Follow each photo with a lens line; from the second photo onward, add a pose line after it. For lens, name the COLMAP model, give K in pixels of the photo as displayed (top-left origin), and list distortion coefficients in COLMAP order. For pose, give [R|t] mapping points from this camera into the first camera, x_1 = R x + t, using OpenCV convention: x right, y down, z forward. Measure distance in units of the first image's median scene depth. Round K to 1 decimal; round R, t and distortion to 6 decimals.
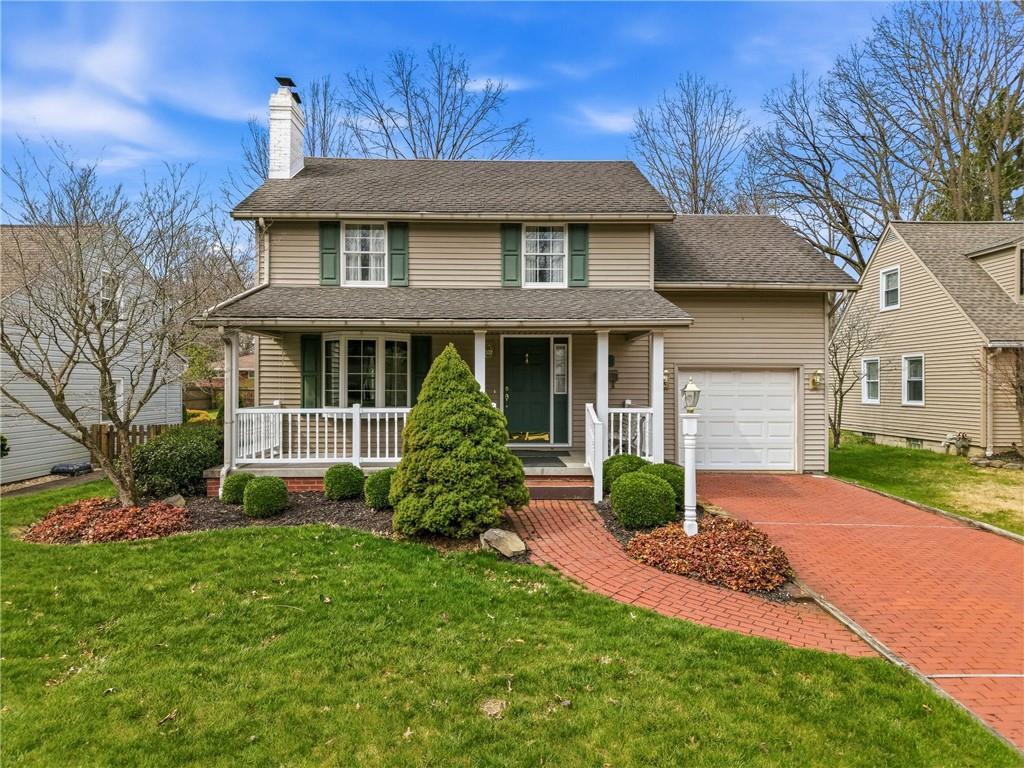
lens RADIAL K [[697.8, 0, 513.1], [0, 697.8, 384.2], [0, 0, 1]] dist [0.009431, 0.002342]
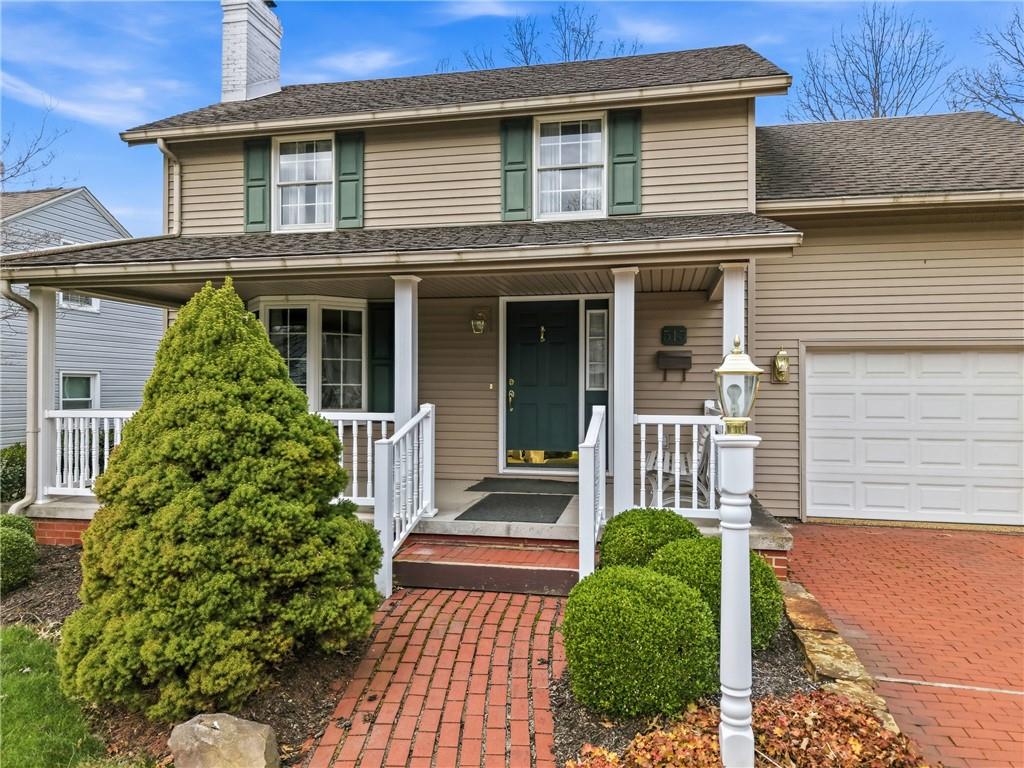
lens RADIAL K [[697.8, 0, 509.6], [0, 697.8, 384.7], [0, 0, 1]] dist [0.009431, 0.002342]
pose [[0.971043, -0.000634, -0.238904, 0.144441], [0.000480, 1.000000, -0.000703, 0.009605], [0.238904, 0.000568, 0.971043, 0.389403]]
